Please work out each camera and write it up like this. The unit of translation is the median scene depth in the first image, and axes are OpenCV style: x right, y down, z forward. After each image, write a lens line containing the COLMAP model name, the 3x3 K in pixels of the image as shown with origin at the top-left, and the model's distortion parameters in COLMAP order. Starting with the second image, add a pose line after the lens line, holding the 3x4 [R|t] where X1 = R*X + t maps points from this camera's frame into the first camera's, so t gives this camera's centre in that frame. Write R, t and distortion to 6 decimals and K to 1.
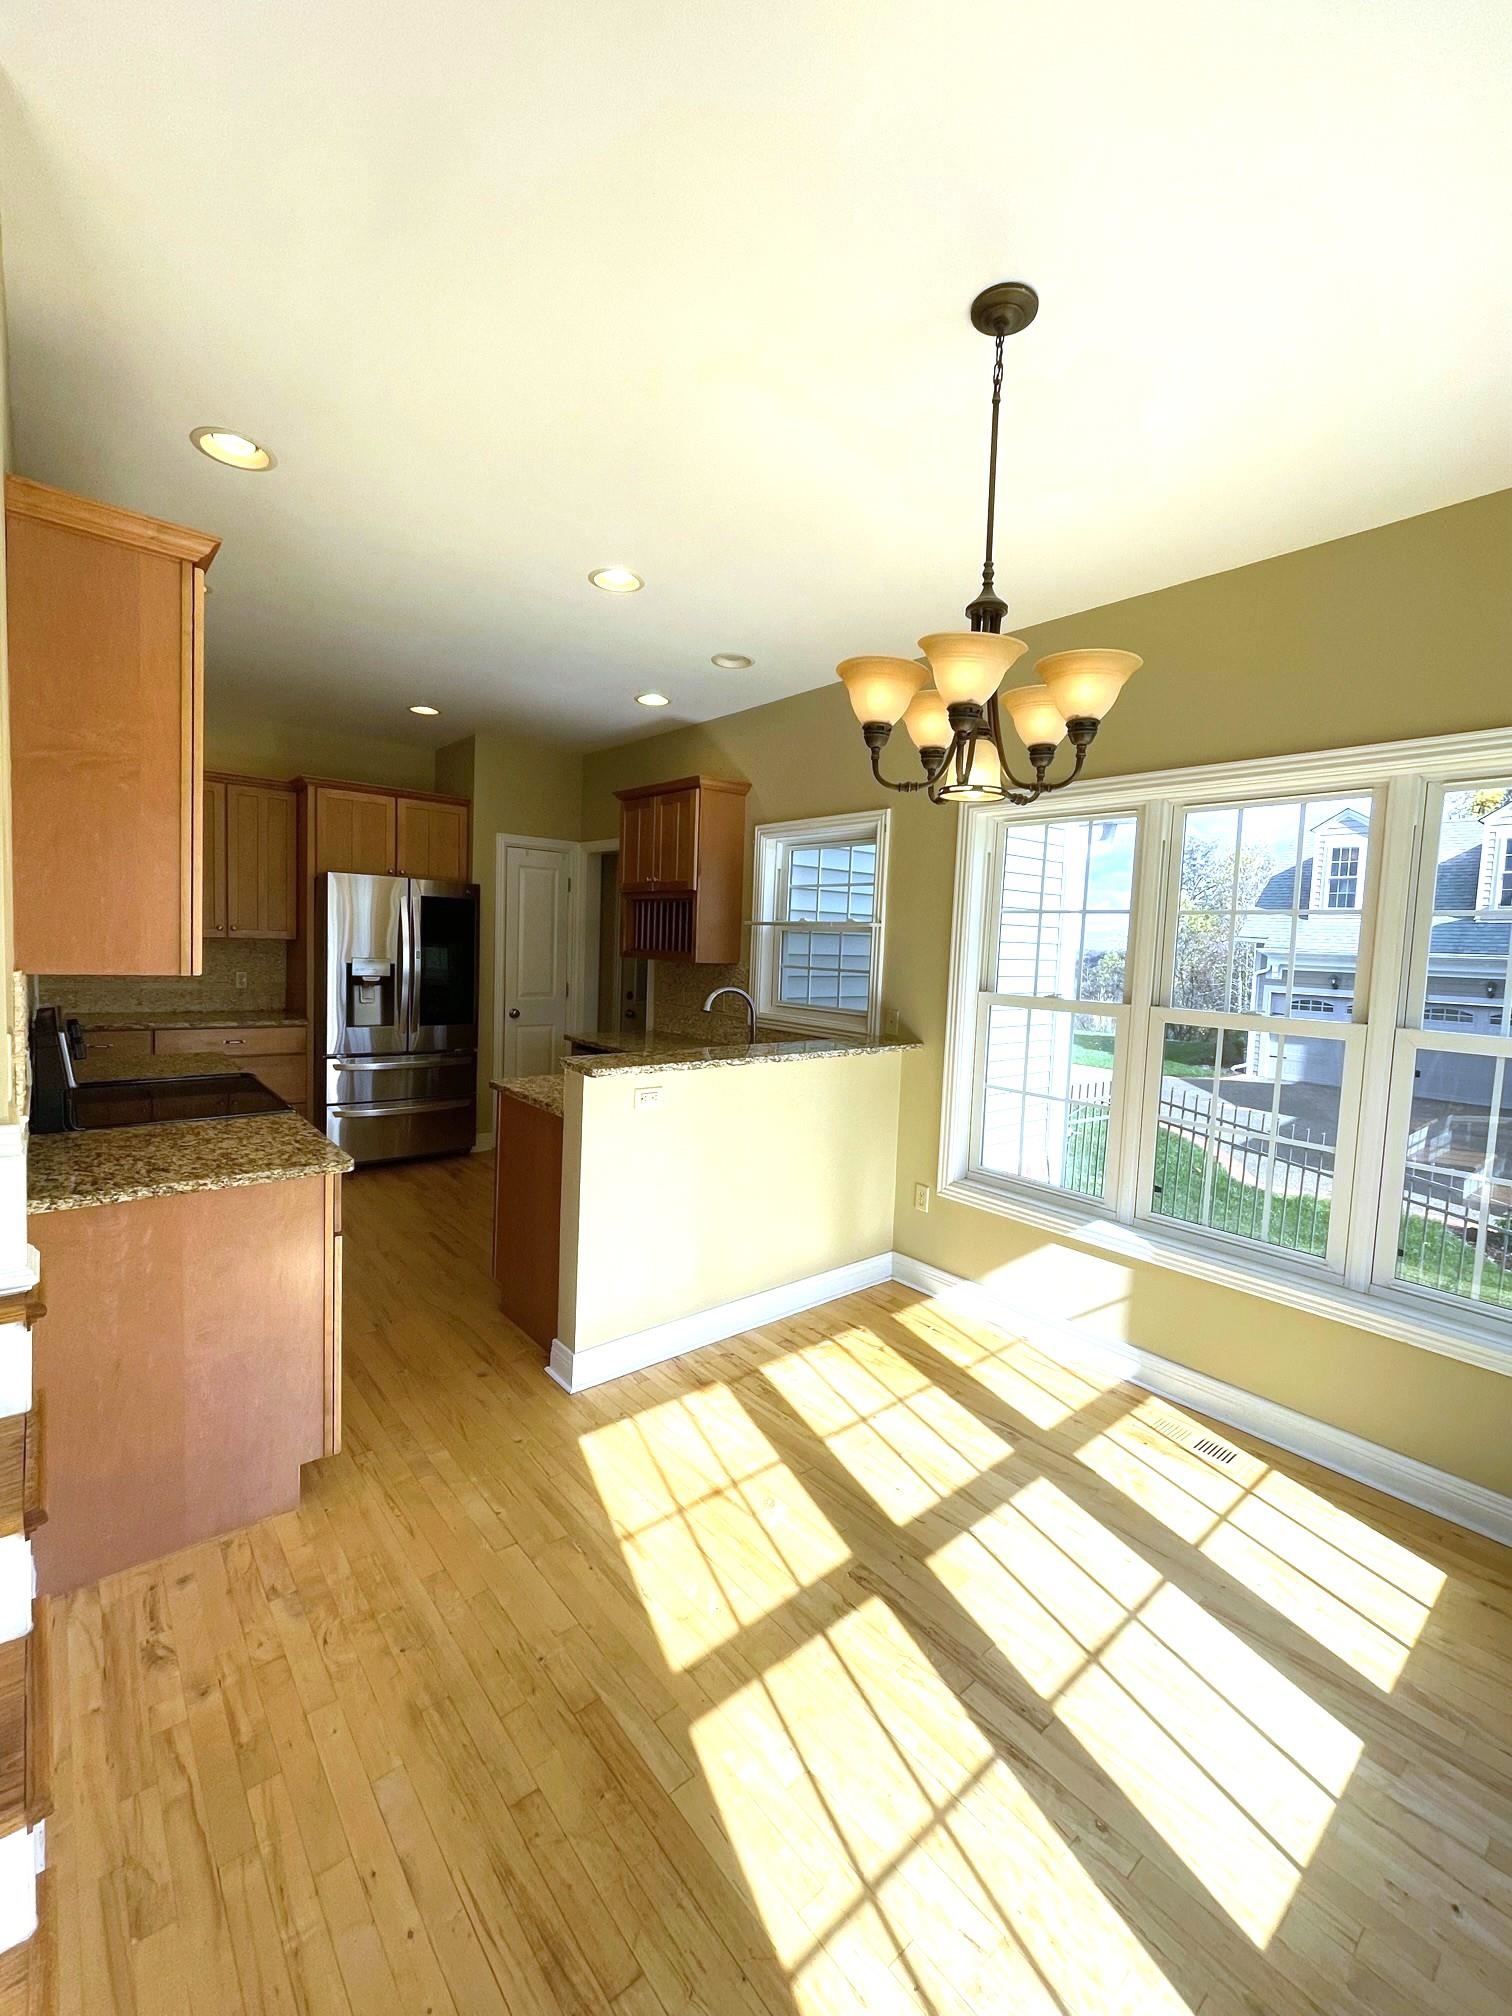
lens RADIAL K [[825.9, 0, 748.2], [0, 825.9, 996.2], [0, 0, 1]] dist [-0.002457, -0.000090]
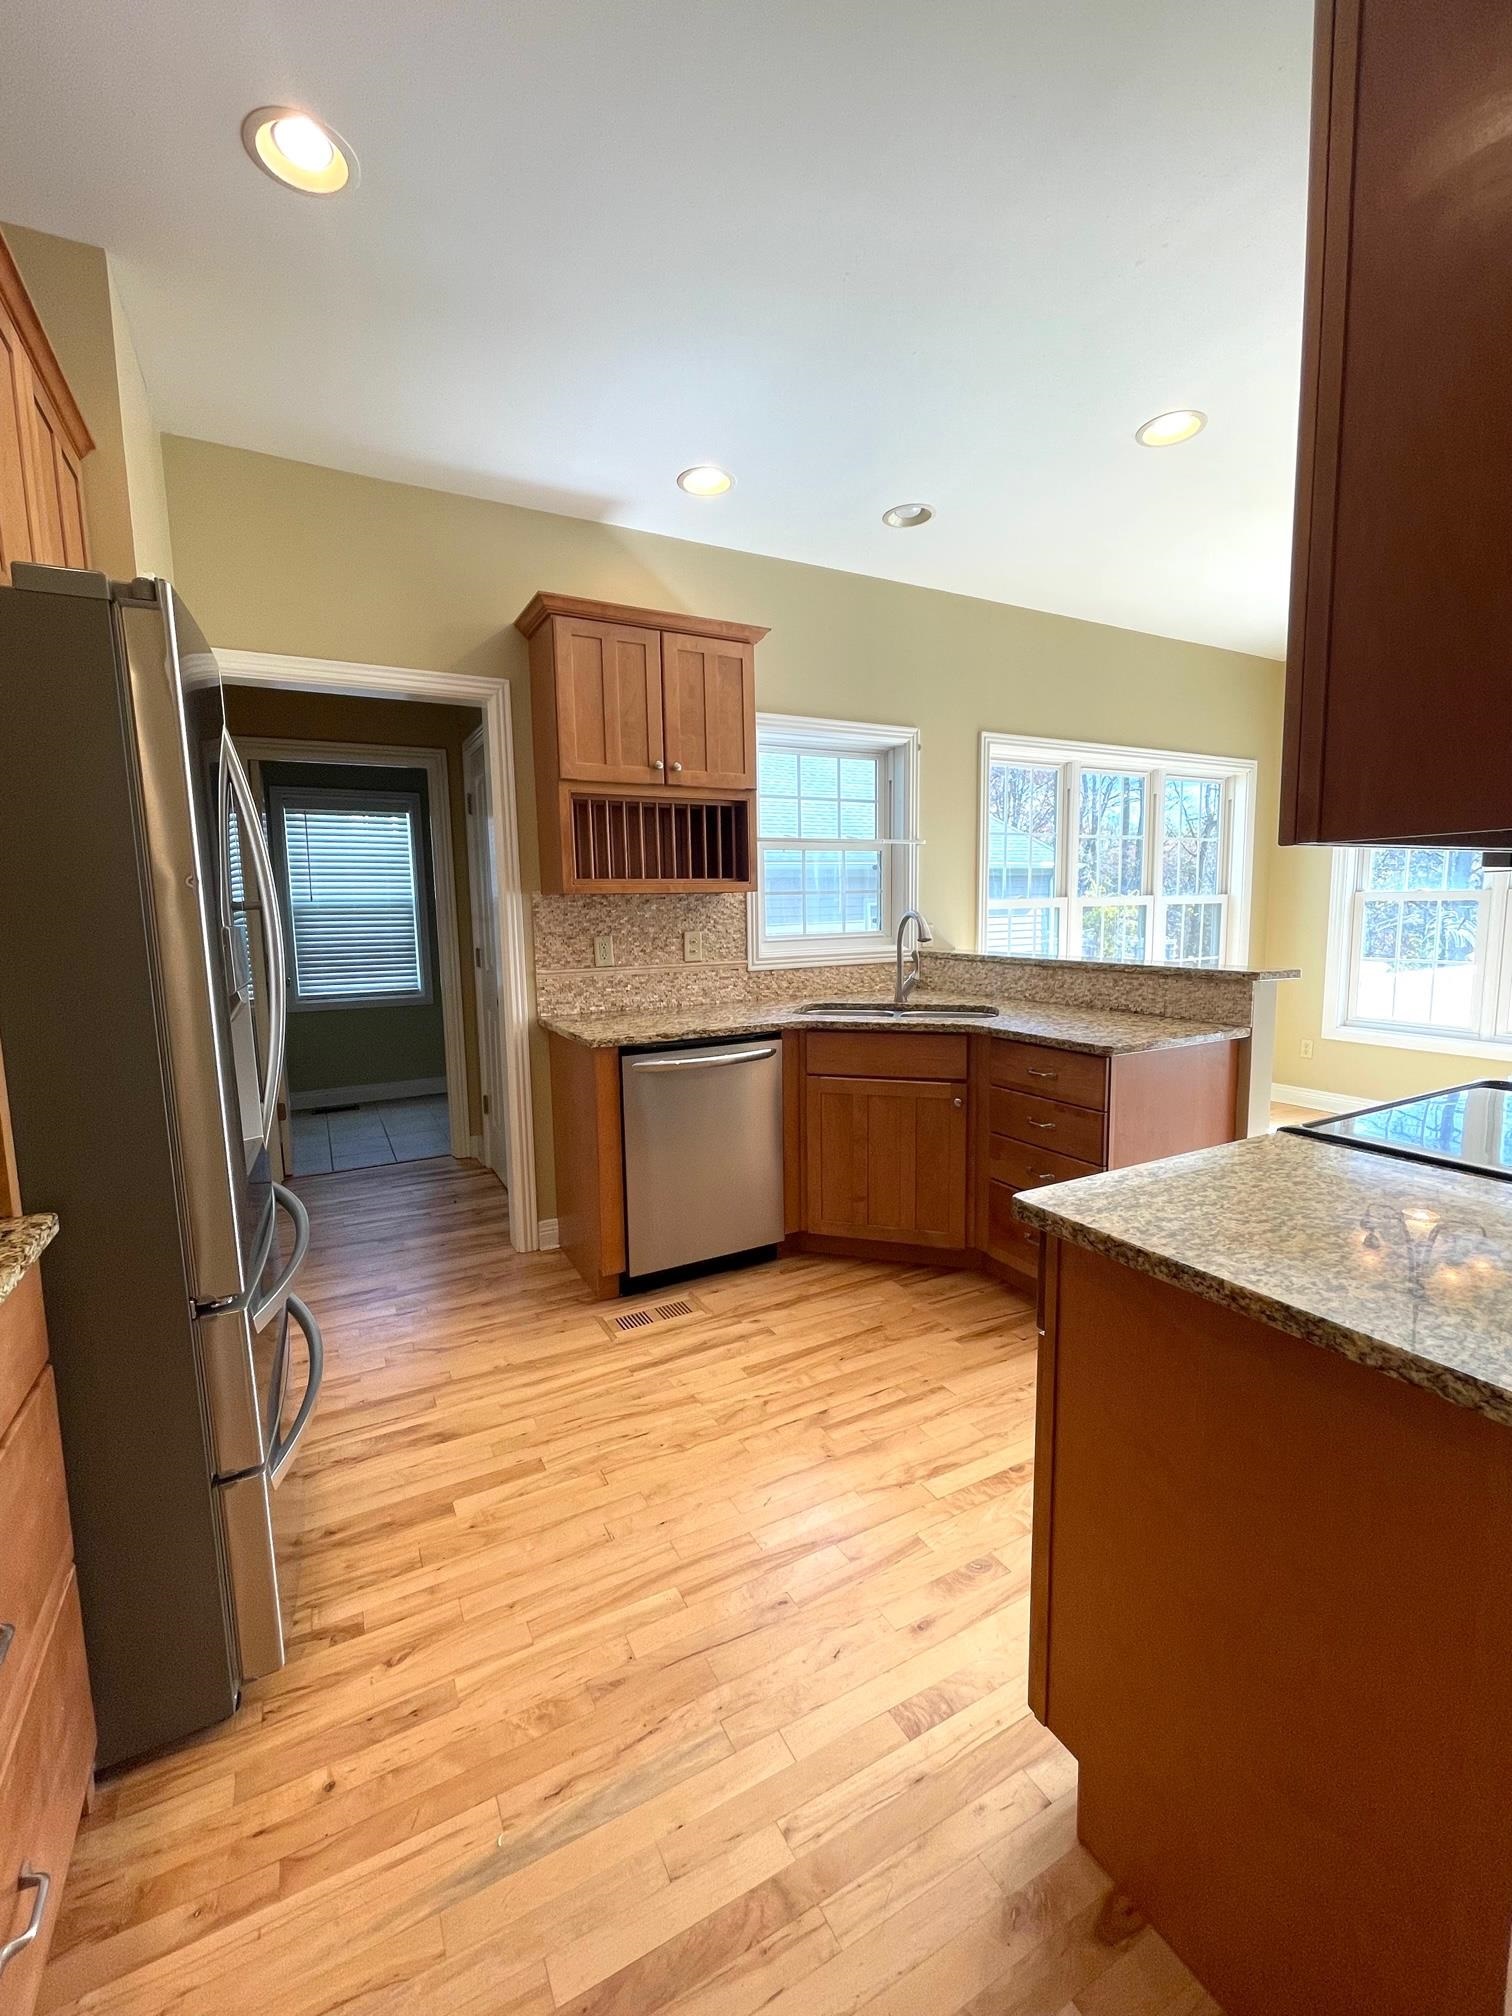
lens RADIAL K [[825.9, 0, 748.2], [0, 825.9, 996.2], [0, 0, 1]] dist [-0.002457, -0.000090]
pose [[0.215731, -0.151767, 0.964586, -0.699401], [0.095790, 0.986372, 0.133771, -0.042528], [-0.971743, 0.063539, 0.227329, 0.758199]]
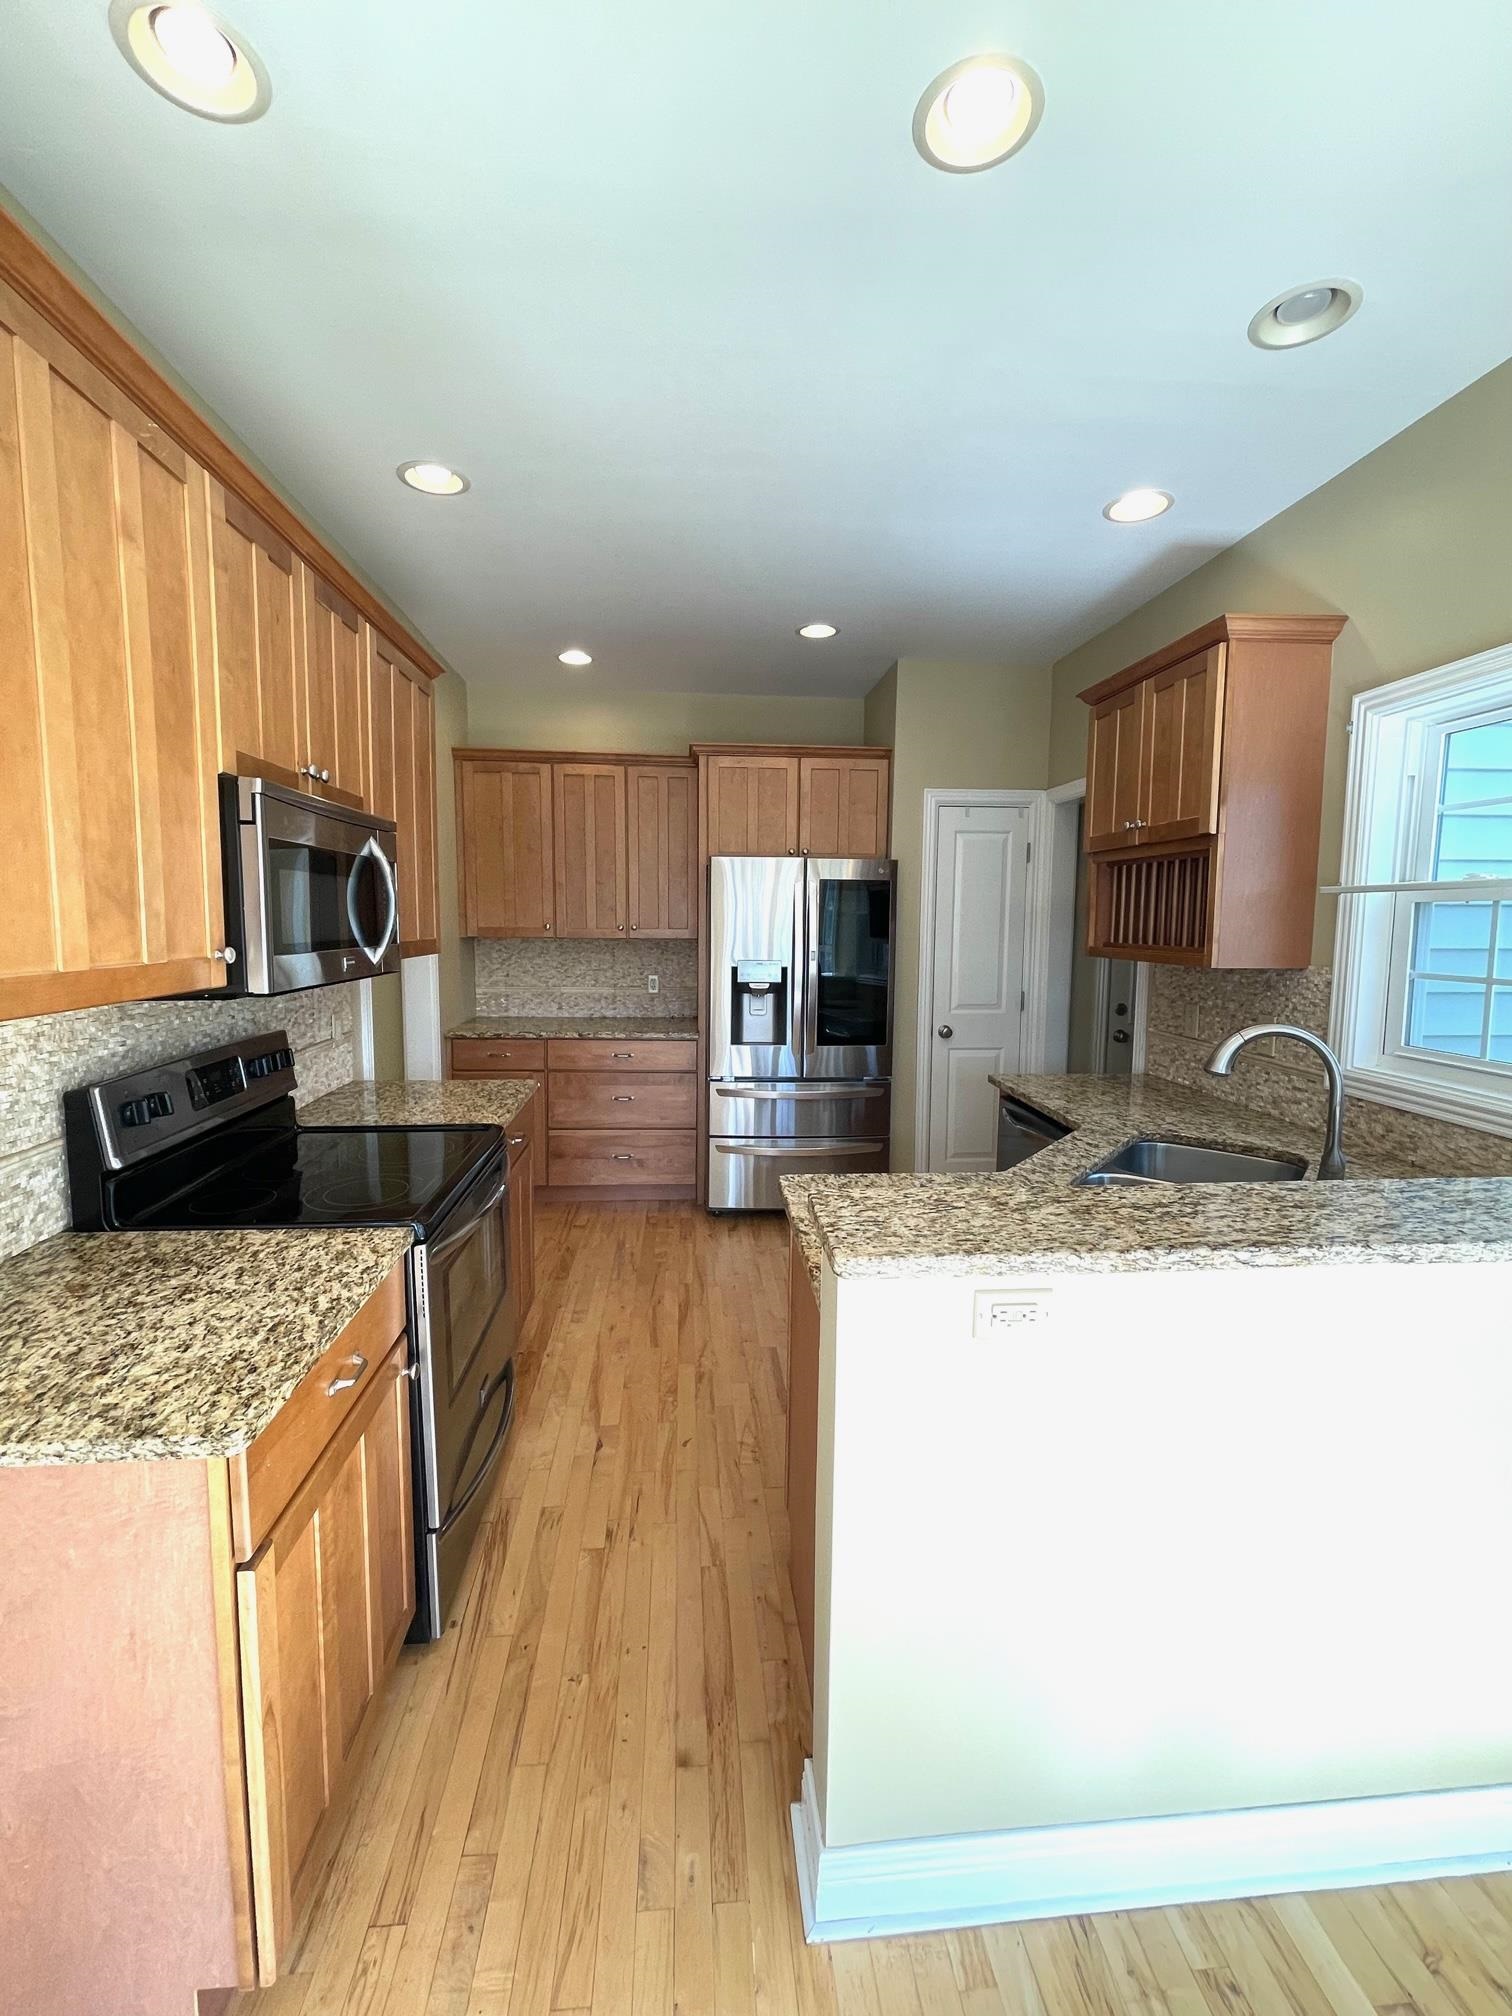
lens RADIAL K [[825.9, 0, 748.2], [0, 825.9, 996.2], [0, 0, 1]] dist [-0.002457, -0.000090]
pose [[0.809923, 0.019896, -0.586198, 0.007109], [-0.012378, 0.999782, 0.016831, -0.024701], [0.586405, -0.006376, 0.809993, 0.346294]]
